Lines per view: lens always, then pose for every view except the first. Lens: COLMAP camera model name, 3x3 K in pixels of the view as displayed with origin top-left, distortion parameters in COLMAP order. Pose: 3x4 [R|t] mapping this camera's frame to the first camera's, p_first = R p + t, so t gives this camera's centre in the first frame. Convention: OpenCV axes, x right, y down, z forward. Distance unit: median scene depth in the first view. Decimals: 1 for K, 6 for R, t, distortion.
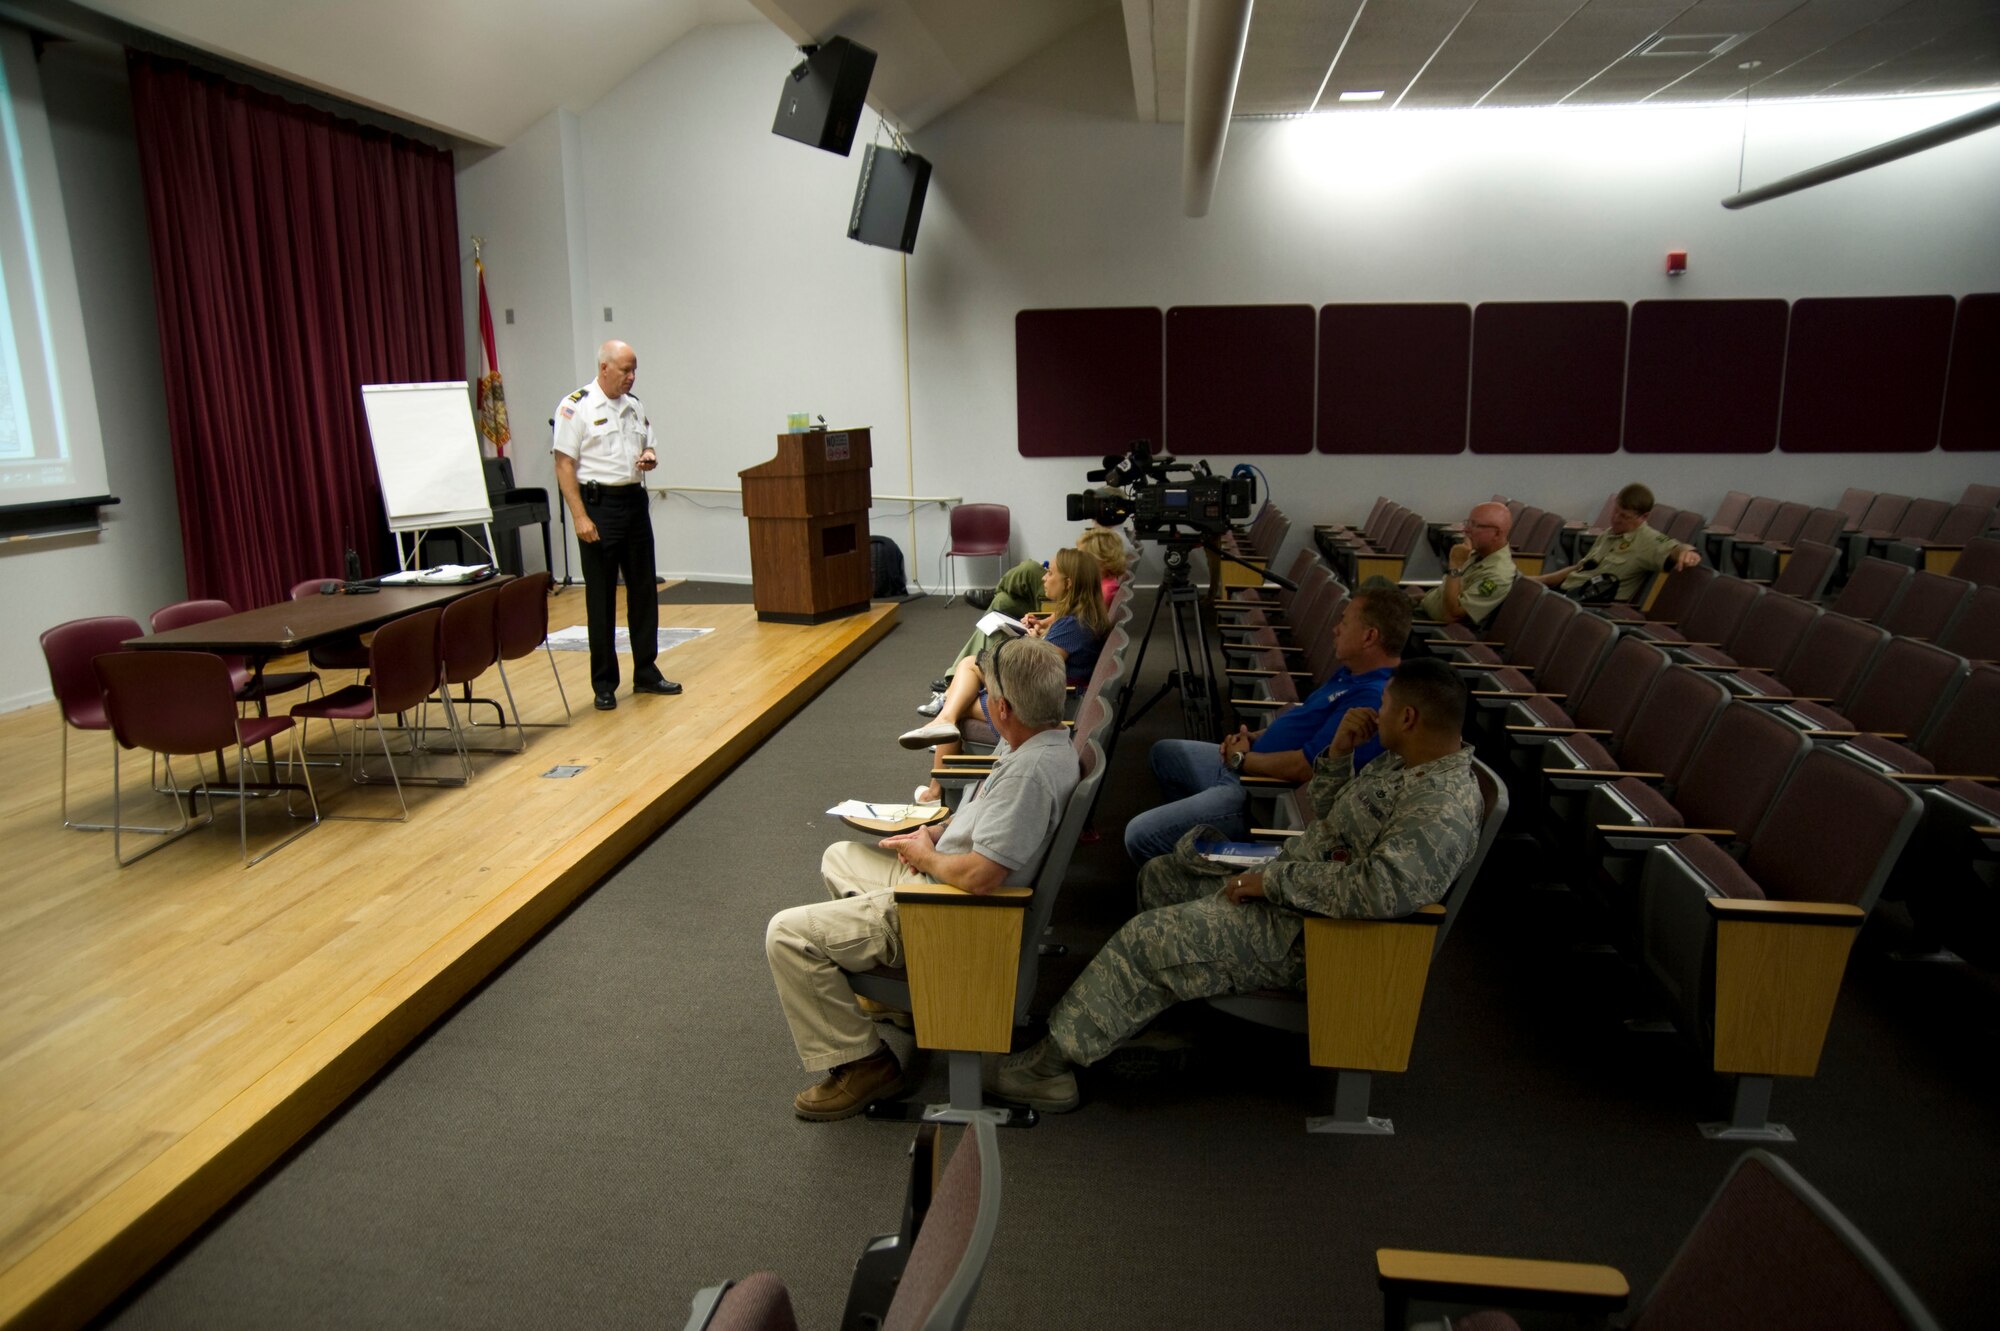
lens RADIAL K [[1358.3, 0, 1000.0], [0, 1358.3, 665.5], [0, 0, 1]] dist [-0.002014, -0.000007]
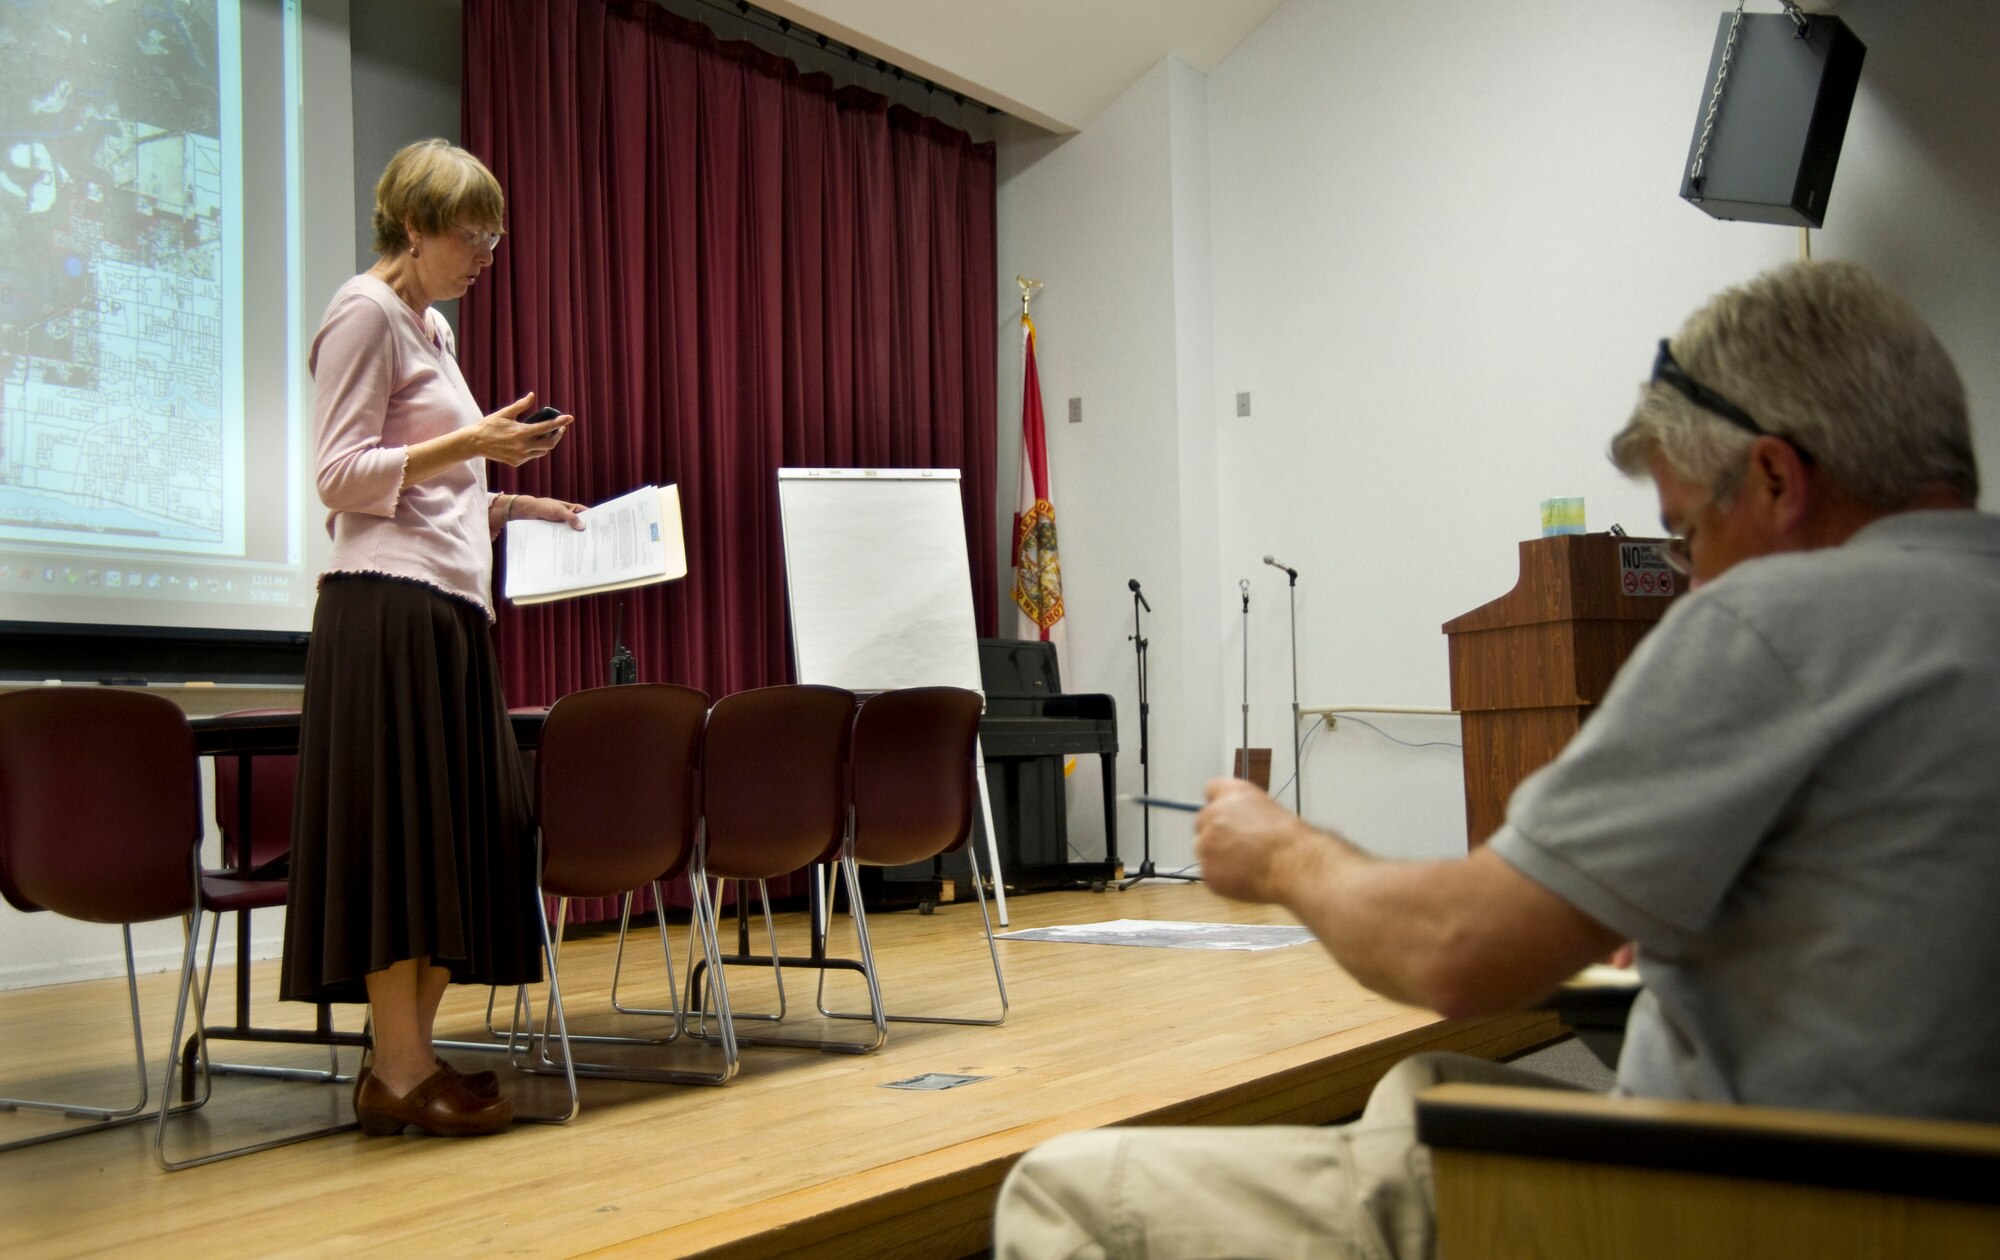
lens RADIAL K [[2197.0, 0, 1001.2], [0, 2197.0, 717.0], [0, 0, 1]] dist [-0.005838, 0.200271]
pose [[0.904868, -0.021393, -0.425155, 0.005849], [-0.067558, 0.978863, -0.193039, 0.059859], [0.420298, 0.203397, 0.884296, 0.209569]]
